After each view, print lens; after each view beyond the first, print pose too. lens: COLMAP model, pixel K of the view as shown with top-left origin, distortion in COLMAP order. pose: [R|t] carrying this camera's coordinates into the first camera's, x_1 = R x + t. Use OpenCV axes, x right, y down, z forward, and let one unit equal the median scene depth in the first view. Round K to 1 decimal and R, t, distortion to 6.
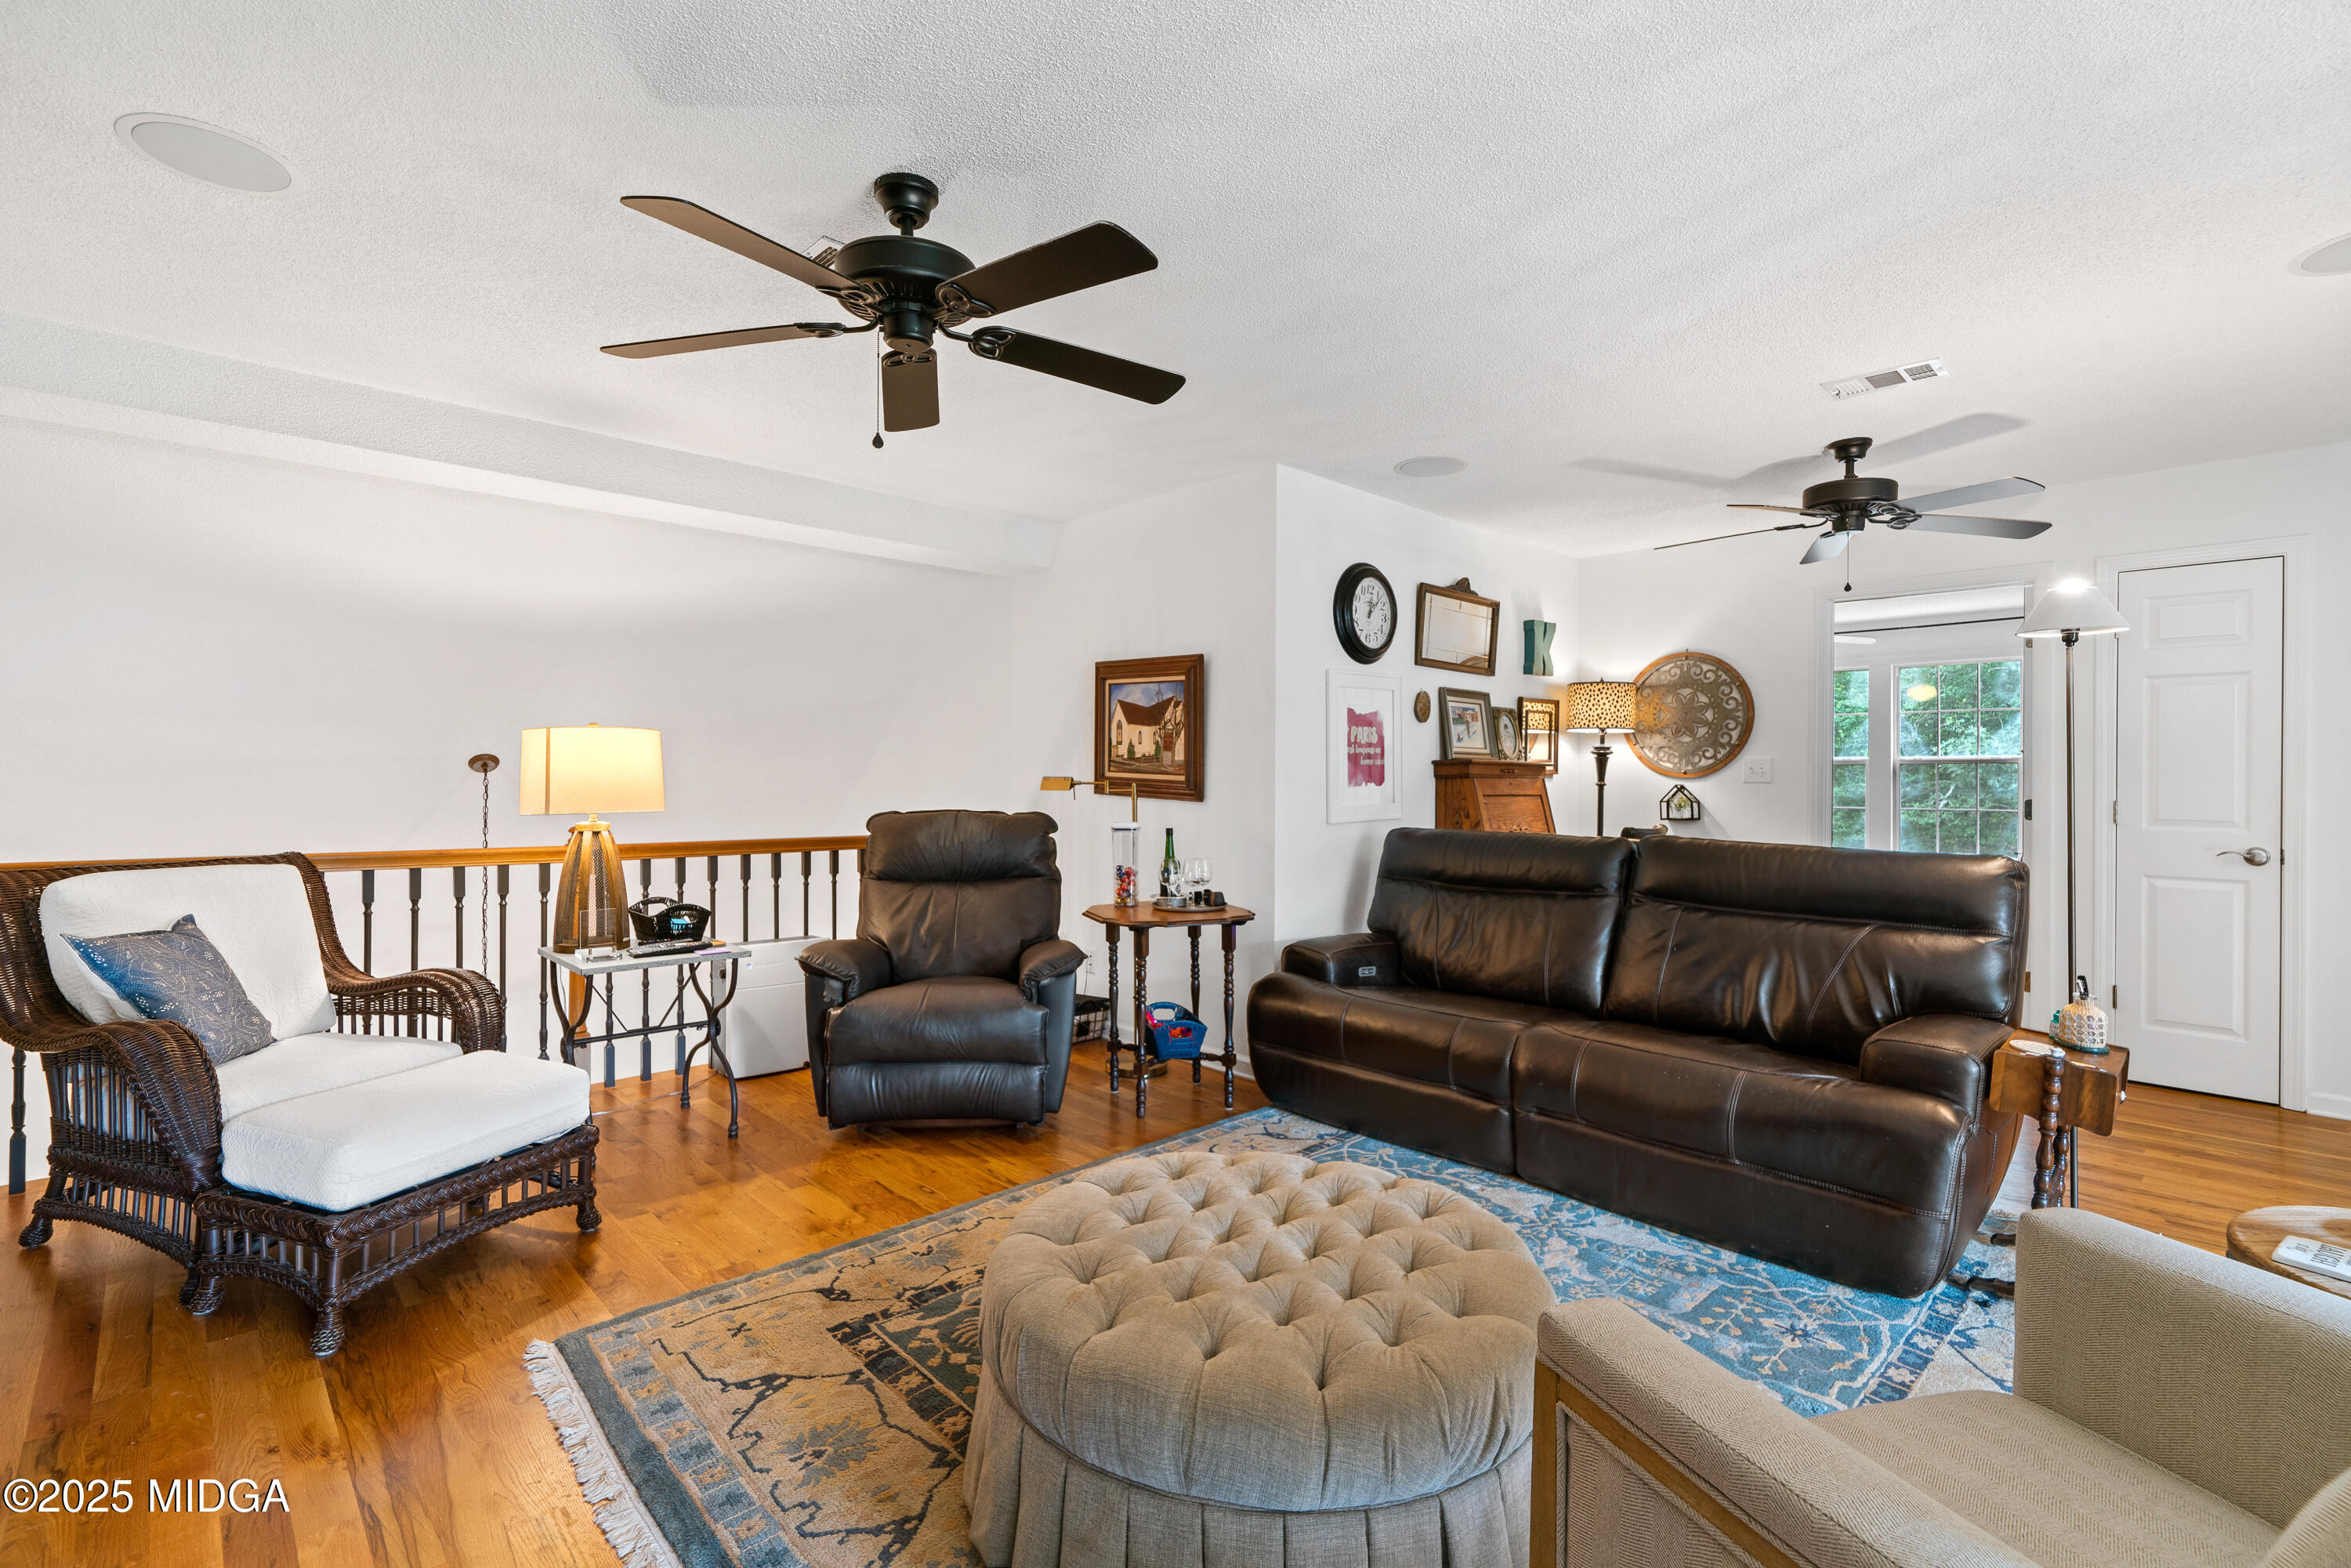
lens RADIAL K [[1068.4, 0, 1160.8], [0, 1068.4, 771.4], [0, 0, 1]] dist [0.000118, 0.000080]
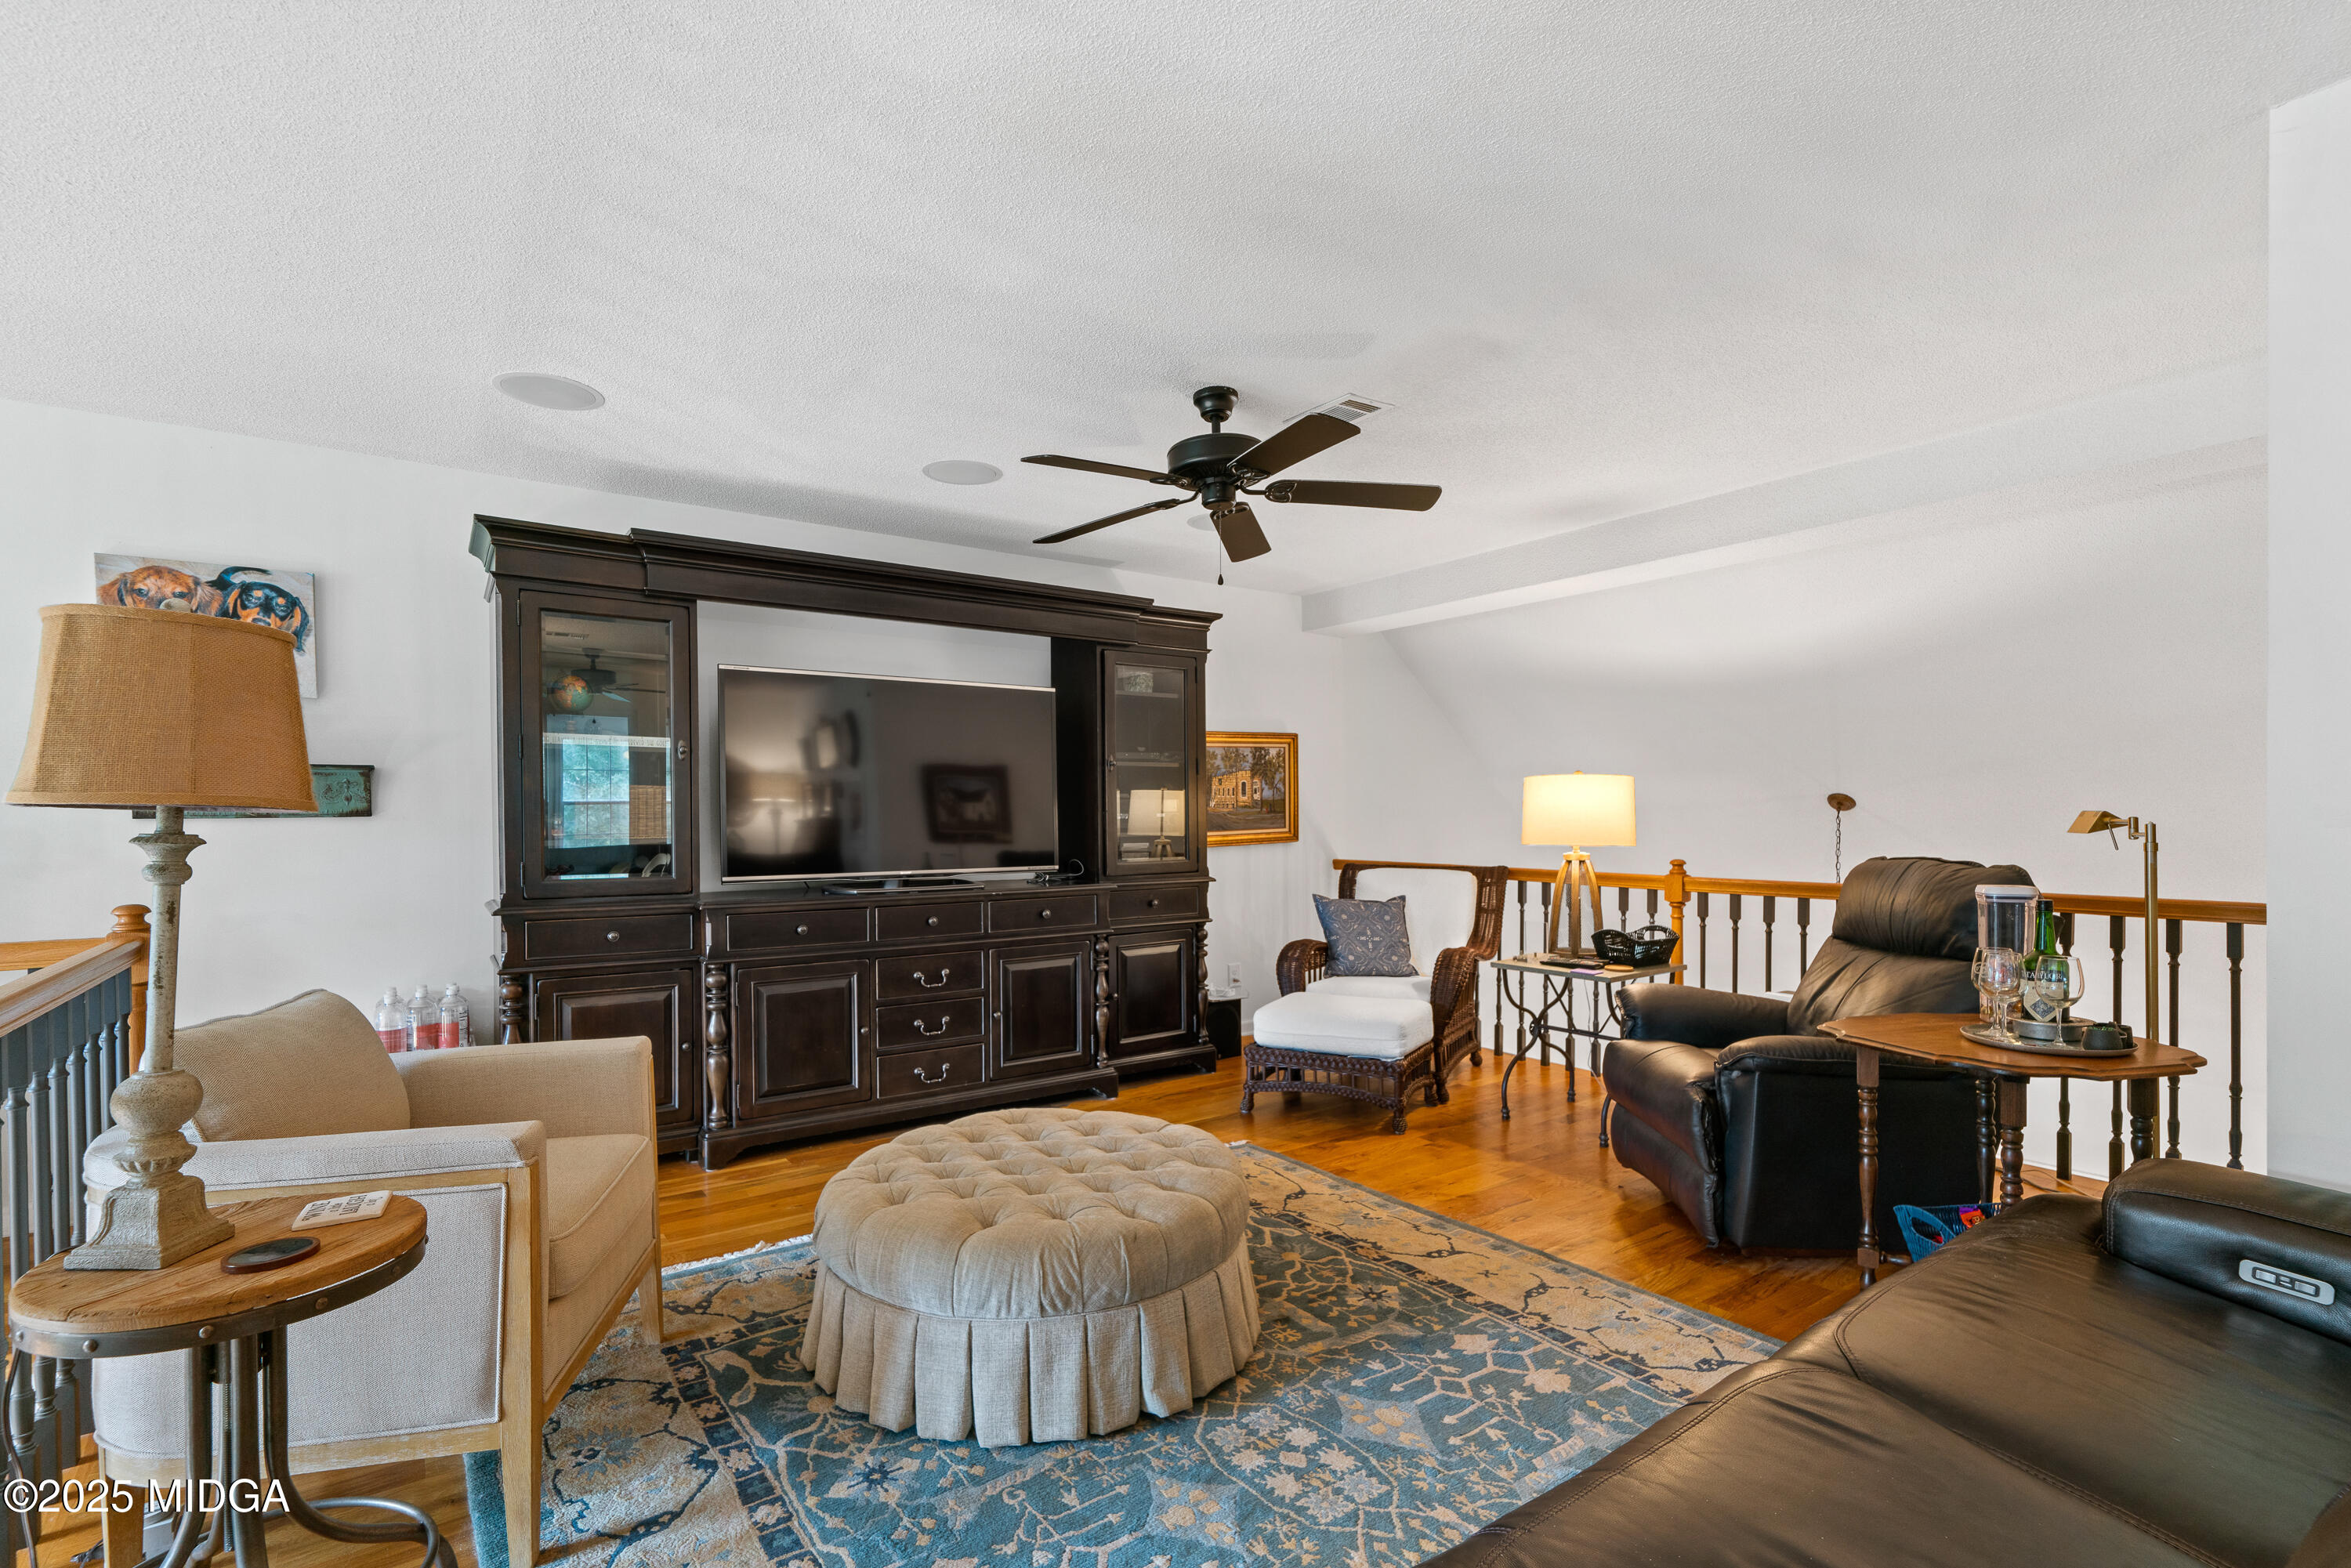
lens RADIAL K [[1068.4, 0, 1162.4], [0, 1068.4, 826.8], [0, 0, 1]] dist [0.000118, 0.000080]
pose [[-0.145036, 0.006134, -0.989407, 0.699796], [0.008658, 0.999950, 0.004930, 0.007424], [0.989388, -0.007851, -0.145082, 0.677803]]
